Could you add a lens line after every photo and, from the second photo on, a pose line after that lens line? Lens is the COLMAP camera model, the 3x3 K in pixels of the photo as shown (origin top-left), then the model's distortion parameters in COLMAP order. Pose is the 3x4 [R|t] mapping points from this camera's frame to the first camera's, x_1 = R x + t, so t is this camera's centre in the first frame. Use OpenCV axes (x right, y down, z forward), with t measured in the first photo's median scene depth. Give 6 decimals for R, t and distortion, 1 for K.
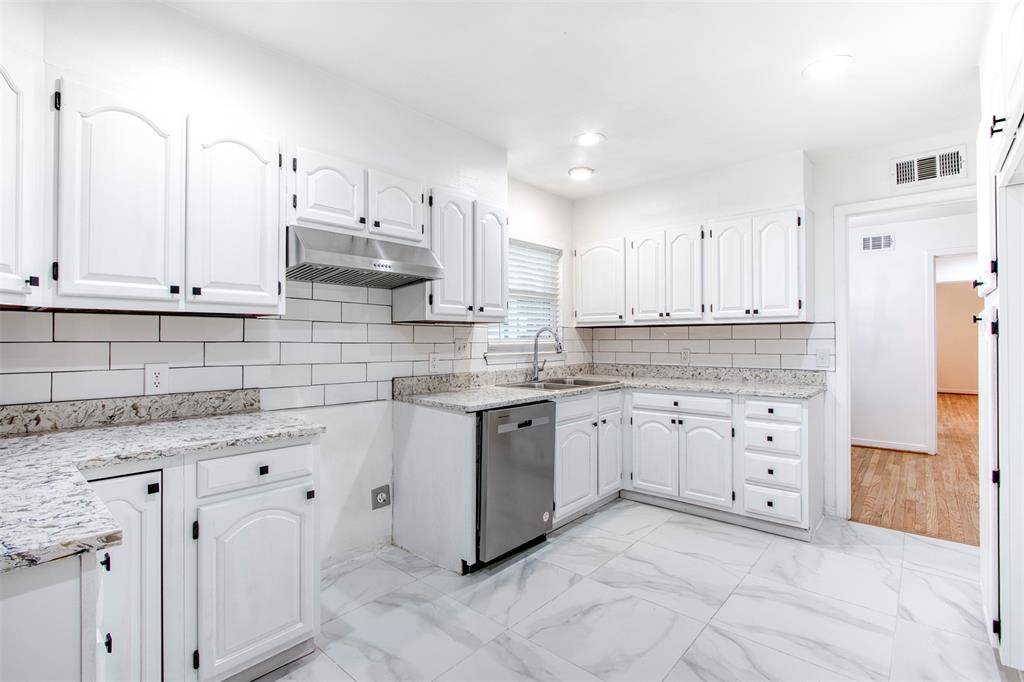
lens RADIAL K [[478.7, 0, 491.8], [0, 478.7, 335.9], [0, 0, 1]] dist [-0.021337, 0.004889]
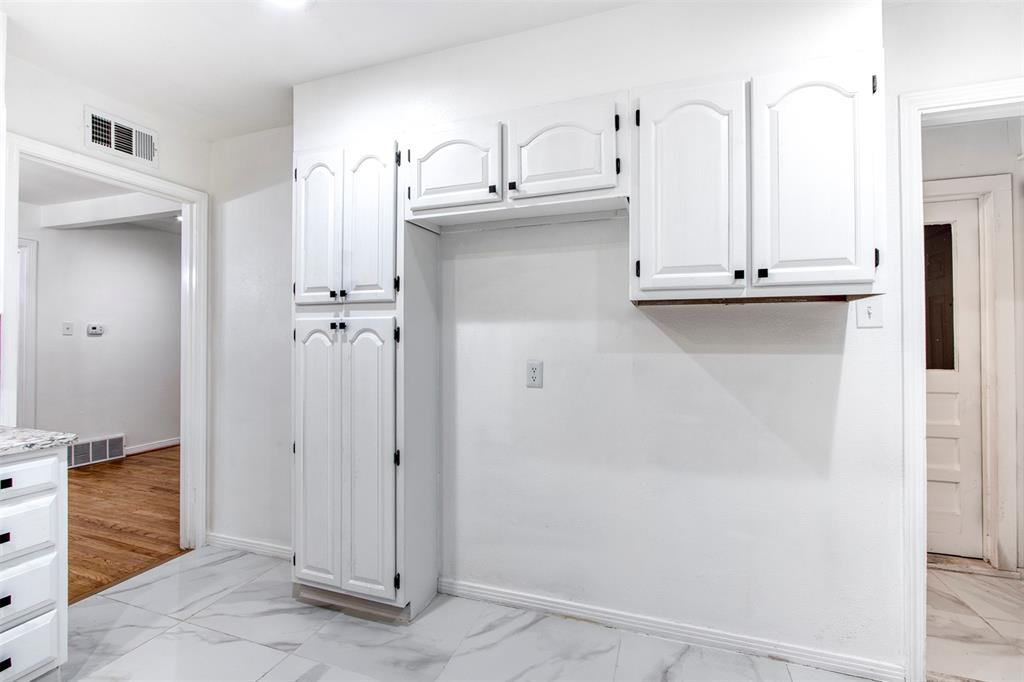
lens RADIAL K [[478.7, 0, 491.8], [0, 478.7, 335.9], [0, 0, 1]] dist [-0.021337, 0.004889]
pose [[-0.378292, 0.012193, 0.925606, -0.085842], [-0.003492, 0.999887, -0.014599, 0.001937], [-0.925680, -0.008755, -0.378207, 0.668091]]
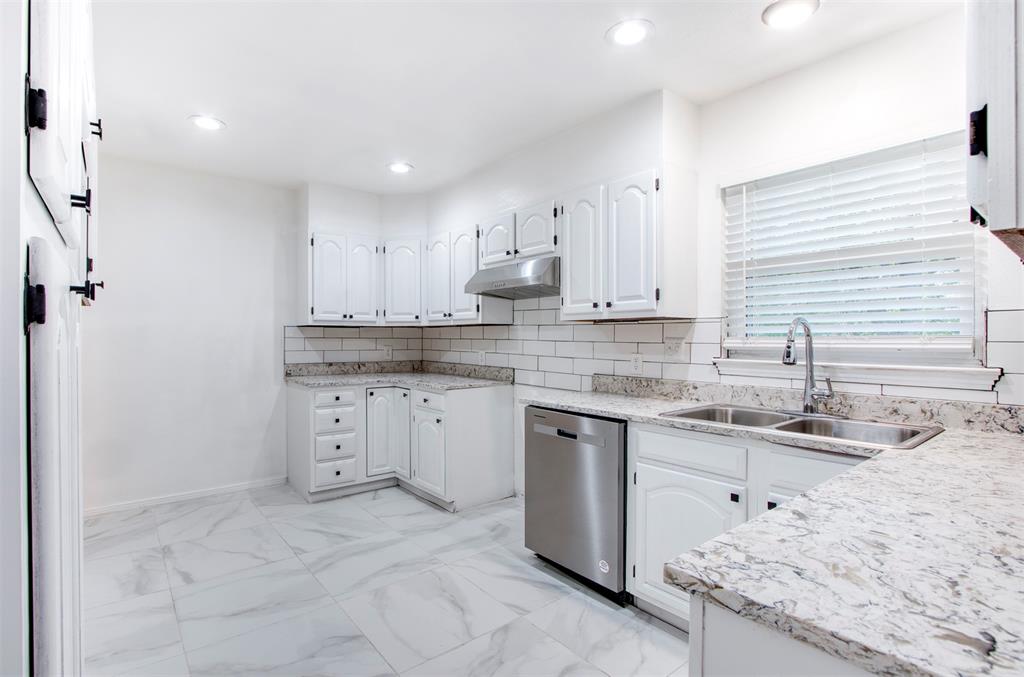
lens RADIAL K [[486.9, 0, 482.6], [0, 486.9, 339.4], [0, 0, 1]] dist [-0.016631, 0.000645]
pose [[-0.172921, 0.003438, -0.984930, 0.846907], [0.004946, 0.999984, 0.002622, 0.004927], [0.984923, -0.004418, -0.172935, 0.863154]]
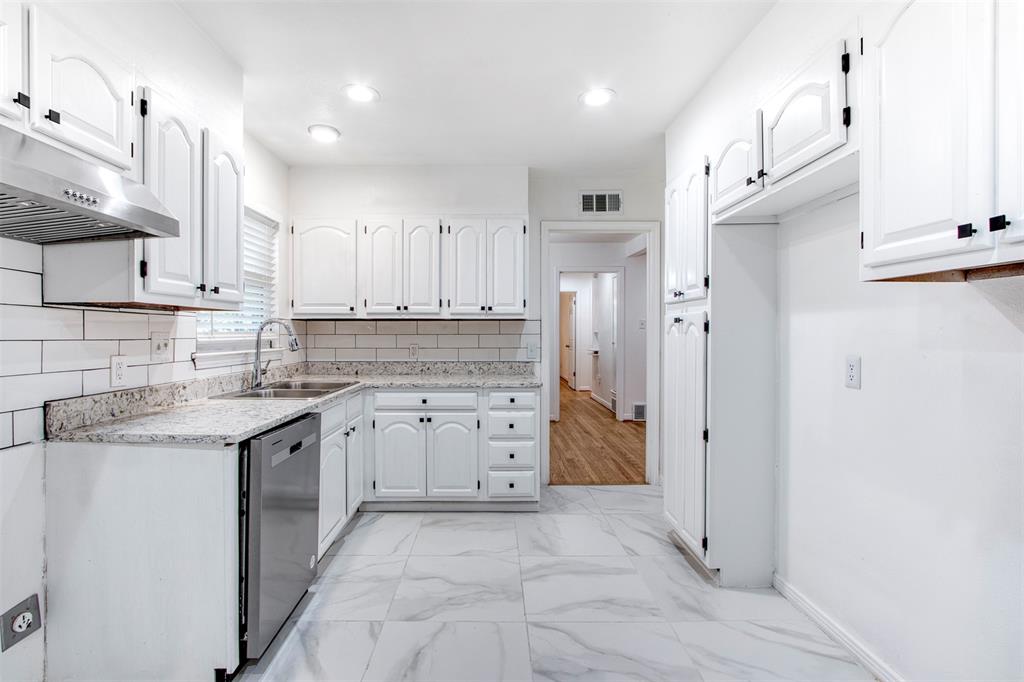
lens RADIAL K [[478.7, 0, 491.8], [0, 478.7, 335.9], [0, 0, 1]] dist [-0.021337, 0.004889]
pose [[0.736133, -0.000602, 0.676836, -0.178926], [-0.007669, 0.999928, 0.009230, 0.000754], [-0.676793, -0.011985, 0.736076, 0.215257]]
